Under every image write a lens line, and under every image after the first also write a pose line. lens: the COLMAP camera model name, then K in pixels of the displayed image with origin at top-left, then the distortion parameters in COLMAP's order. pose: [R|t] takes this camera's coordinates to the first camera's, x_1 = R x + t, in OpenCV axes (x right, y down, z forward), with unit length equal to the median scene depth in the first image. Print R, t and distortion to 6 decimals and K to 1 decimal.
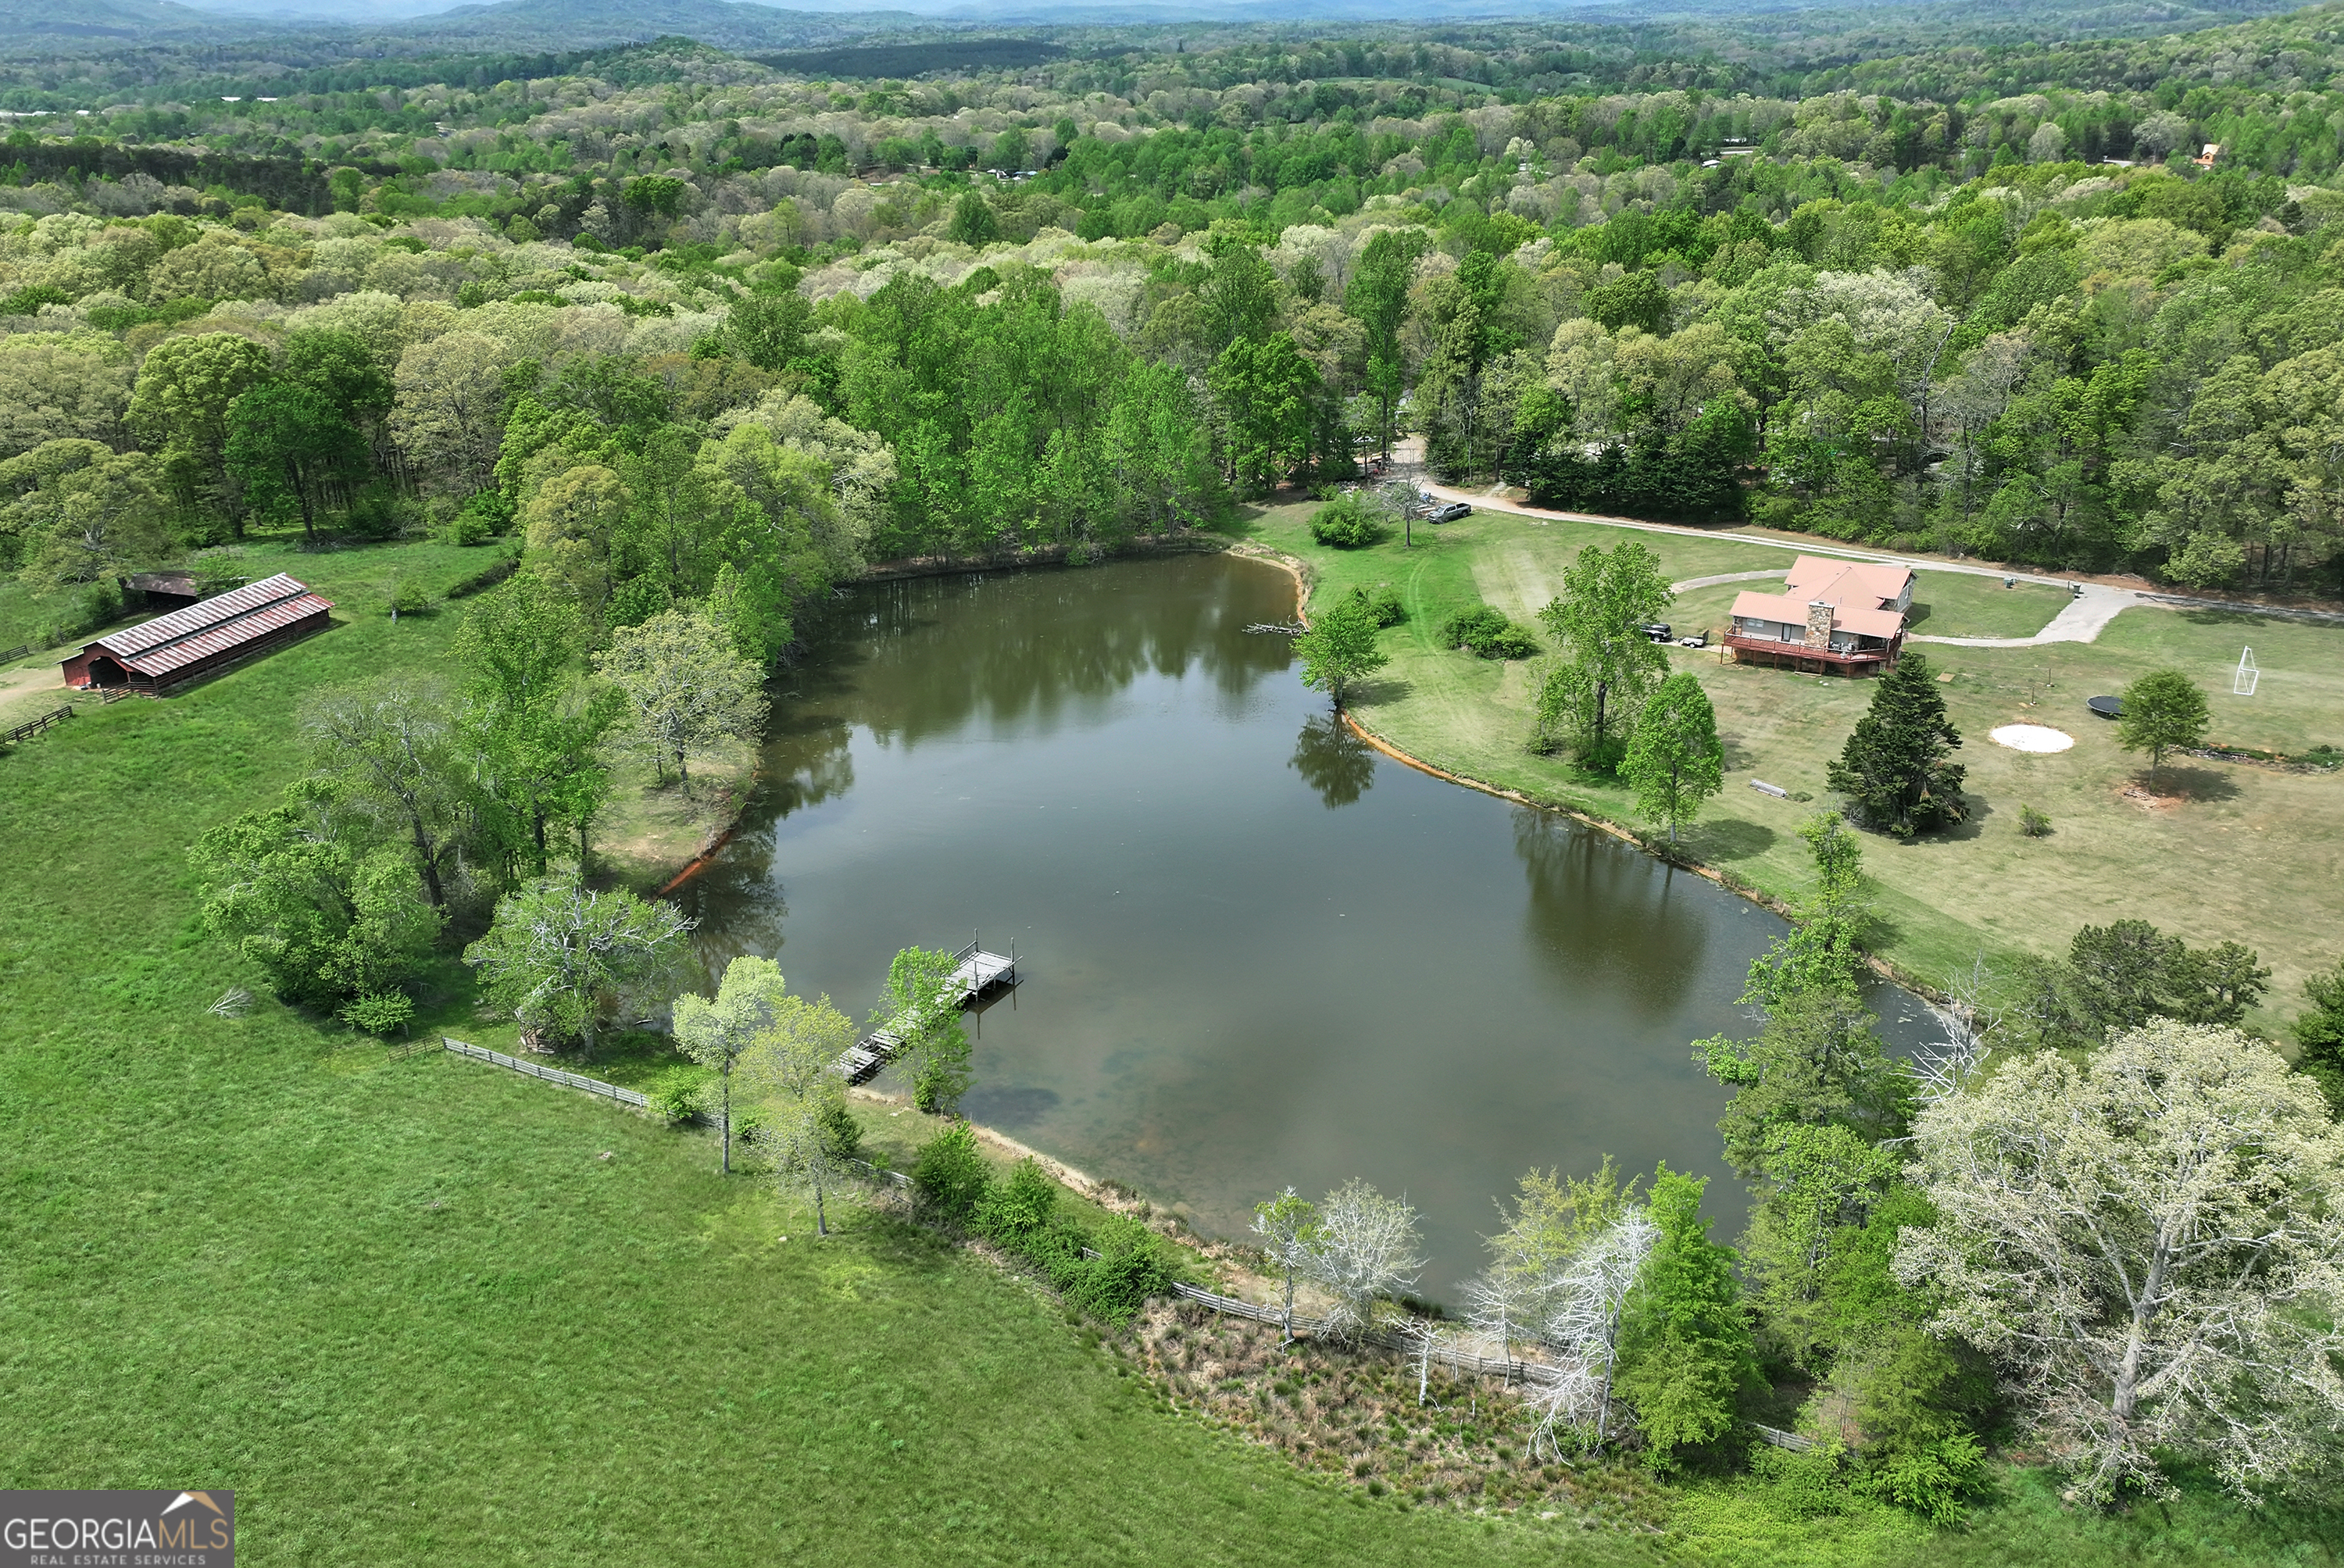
lens RADIAL K [[1952.6, 0, 1181.9], [0, 1952.6, 780.0], [0, 0, 1]] dist [0.012590, -0.018034]
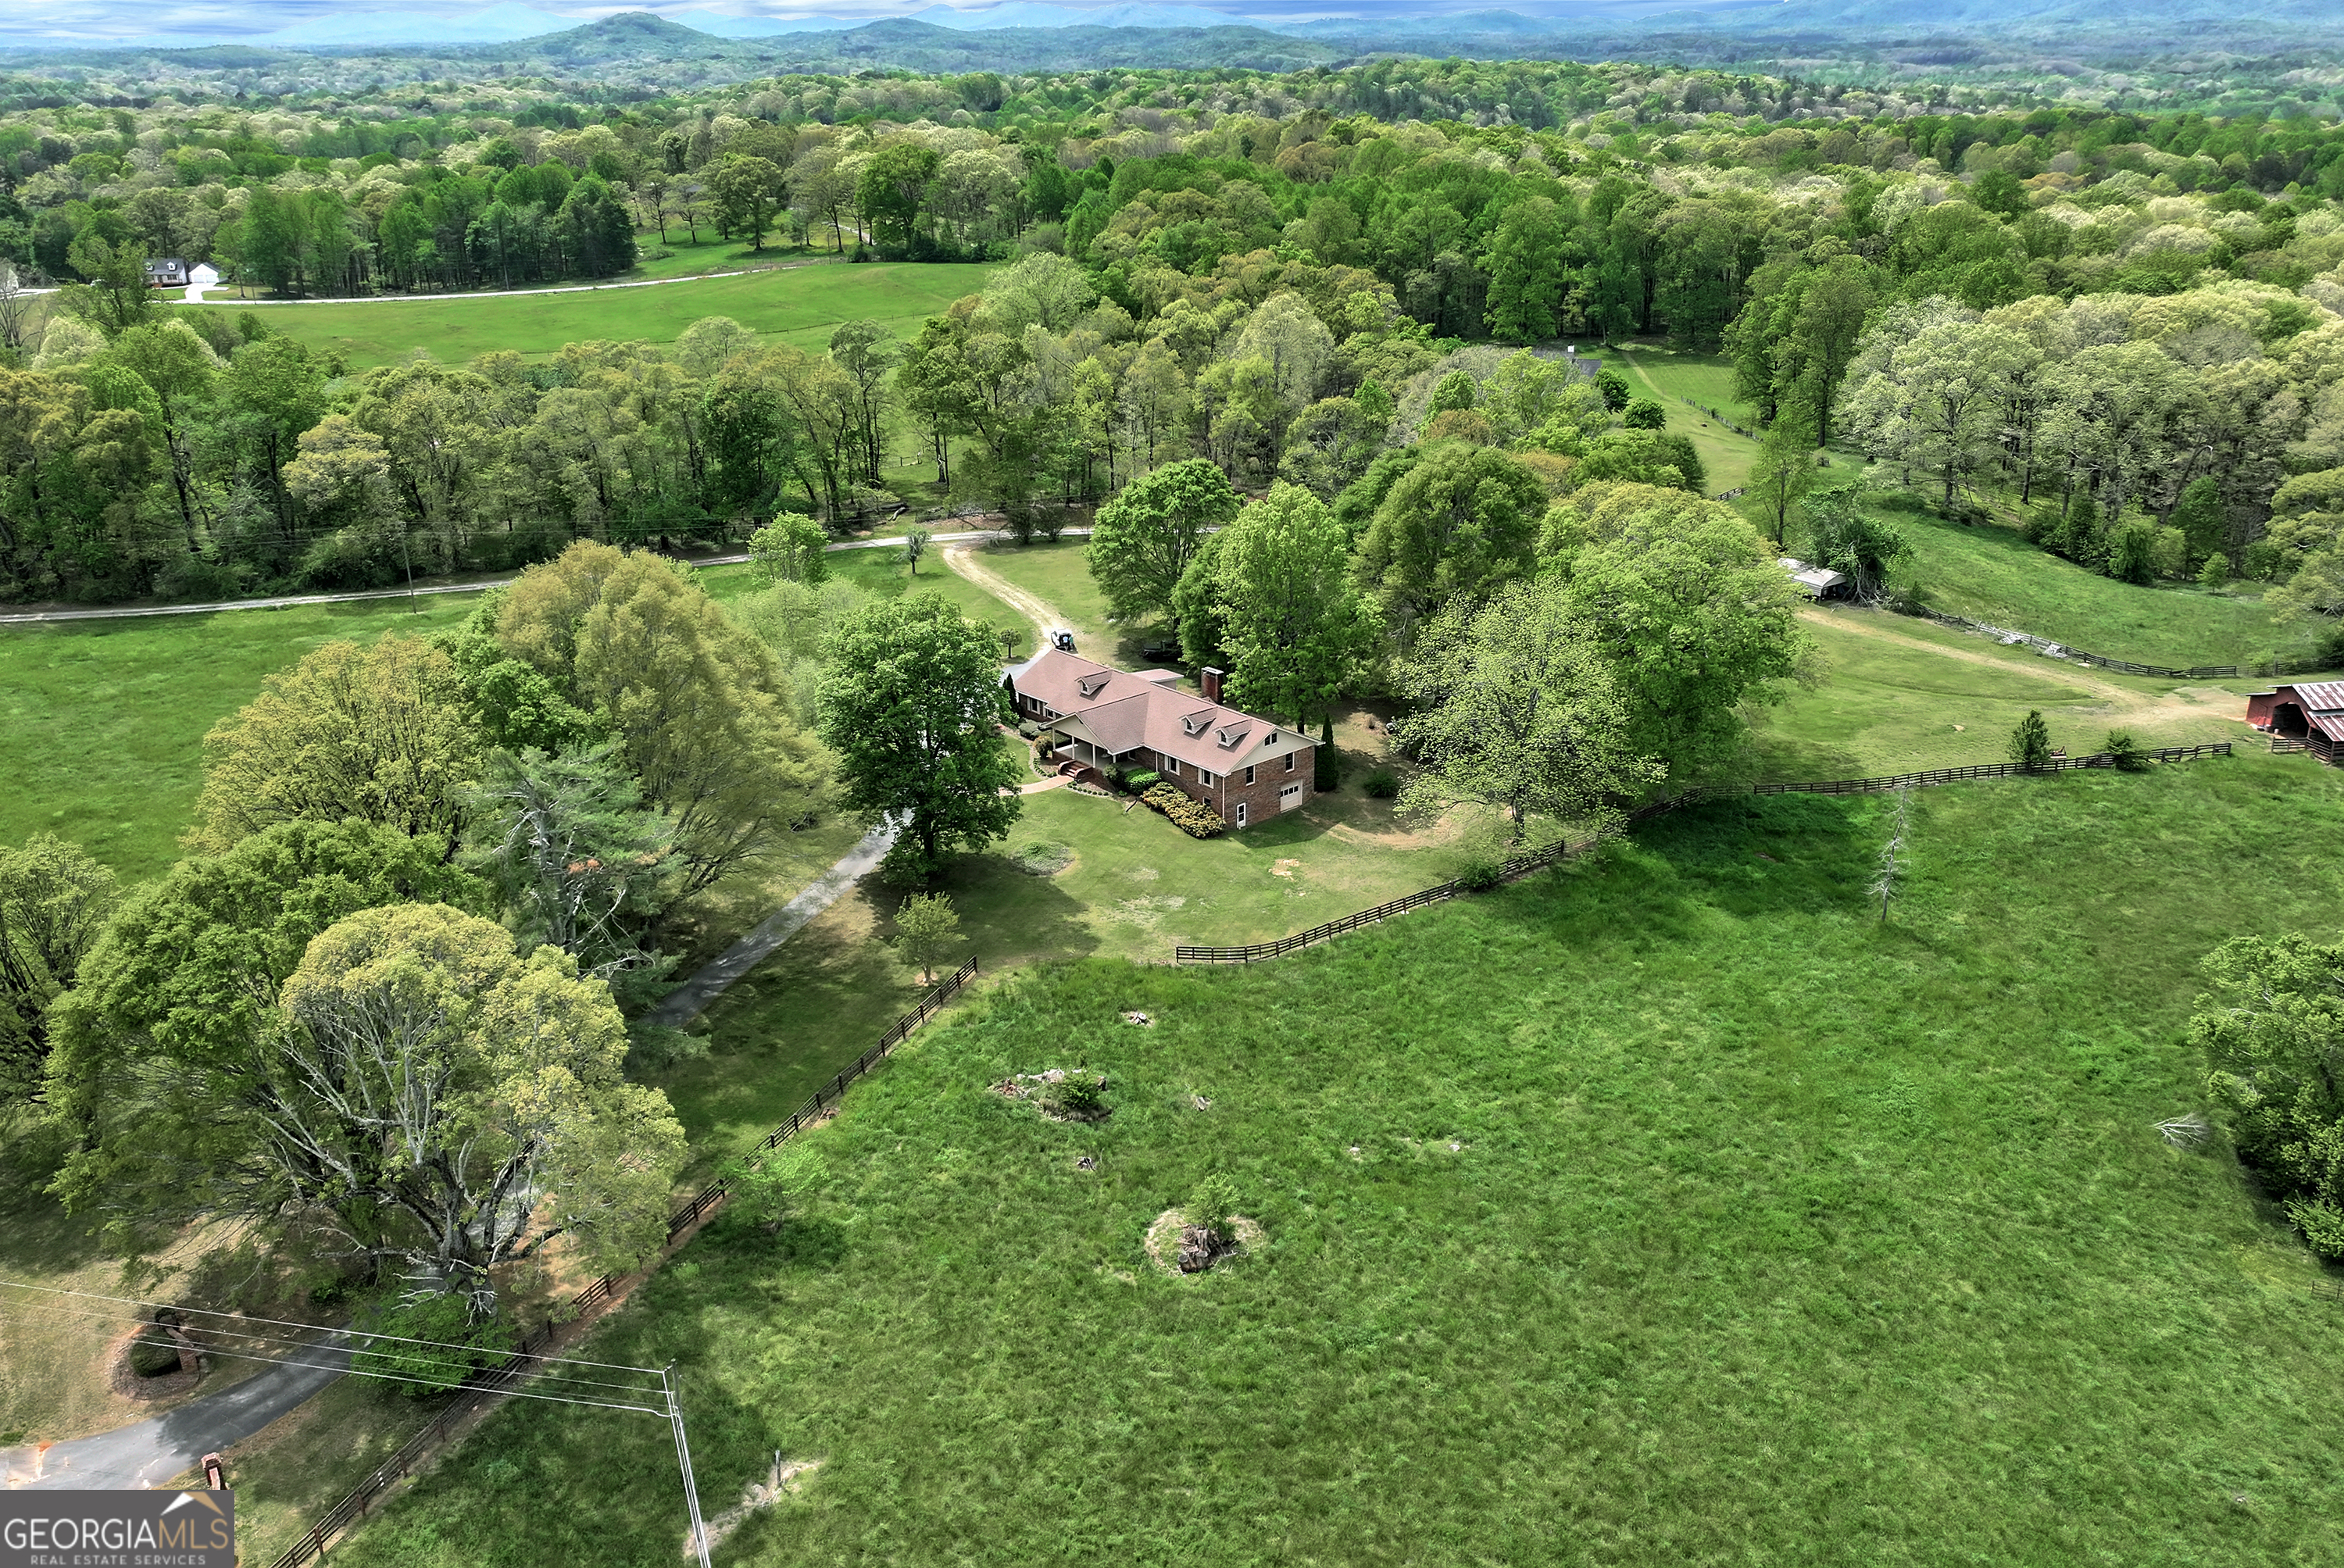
lens RADIAL K [[1952.6, 0, 1181.9], [0, 1952.6, 780.0], [0, 0, 1]] dist [0.012590, -0.018034]
pose [[0.429741, 0.324466, -0.842642, 0.002546], [-0.322077, 0.926904, 0.192655, -0.039997], [0.843557, 0.188604, 0.502831, 0.120833]]
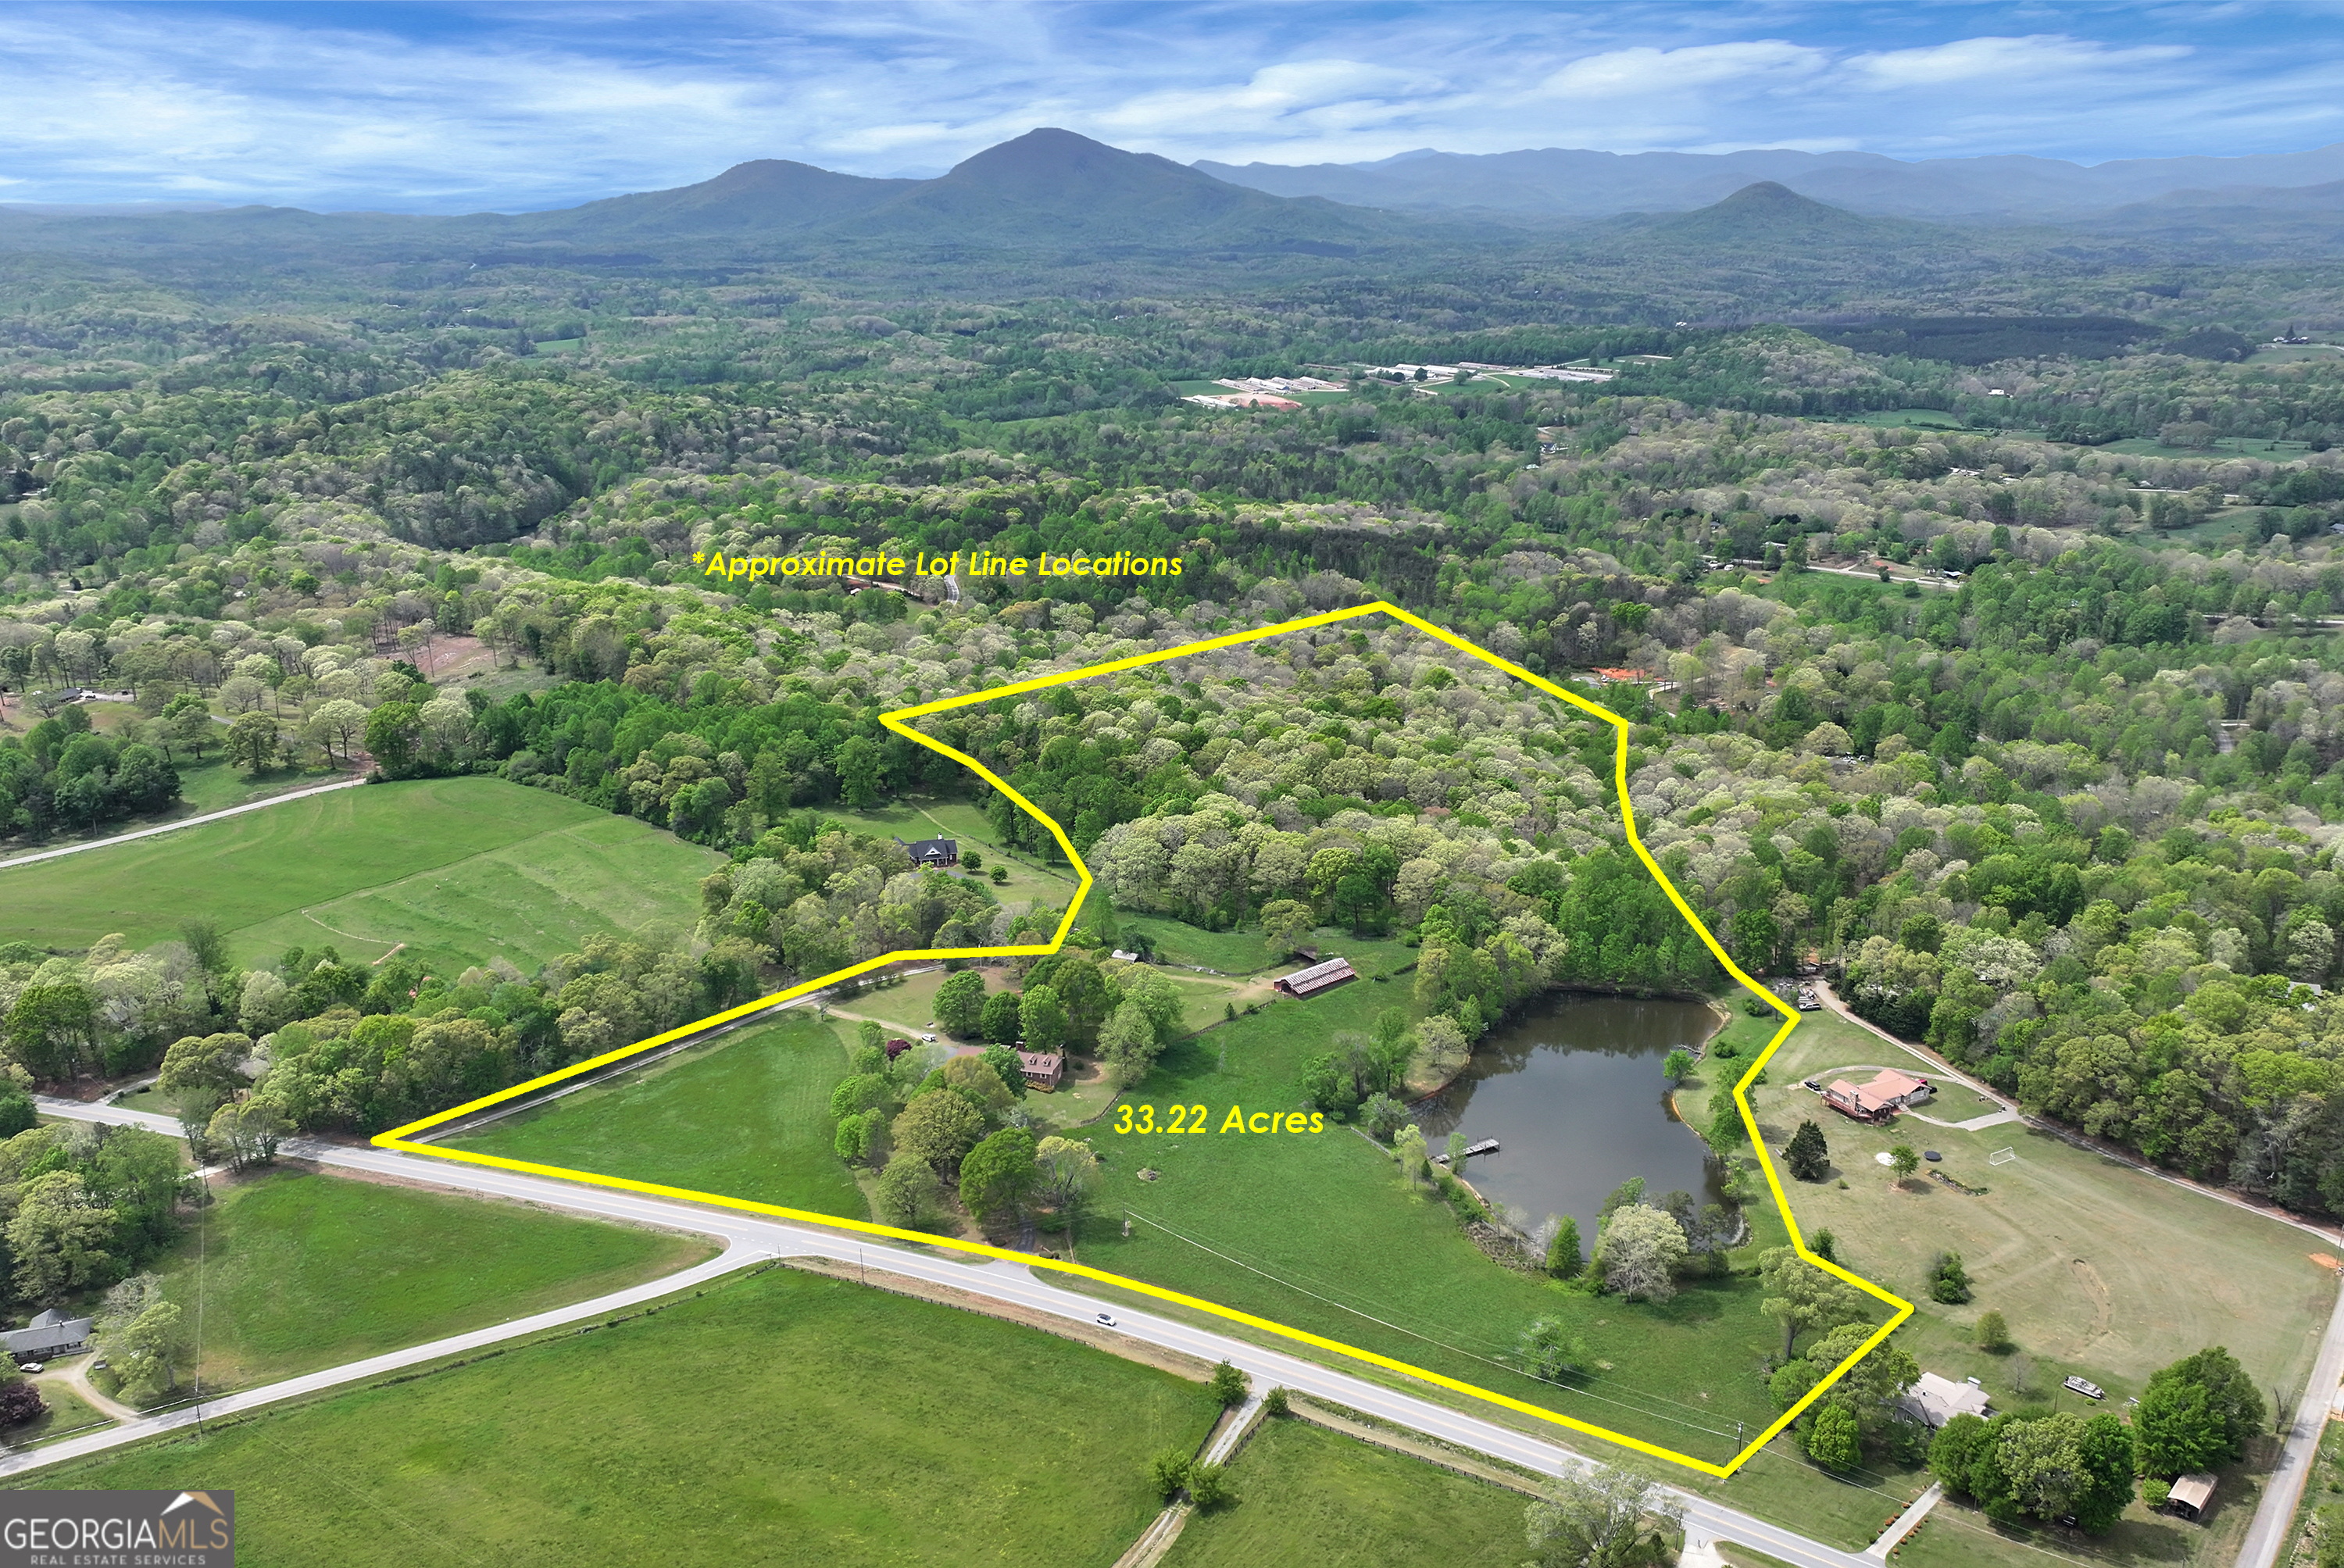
lens RADIAL K [[1952.6, 0, 1181.9], [0, 1952.6, 780.0], [0, 0, 1]] dist [0.012590, -0.018034]
pose [[0.853340, 0.153777, -0.498160, 0.867107], [-0.192349, 0.980964, -0.026678, -0.279052], [0.484574, 0.118586, 0.866675, -1.943796]]
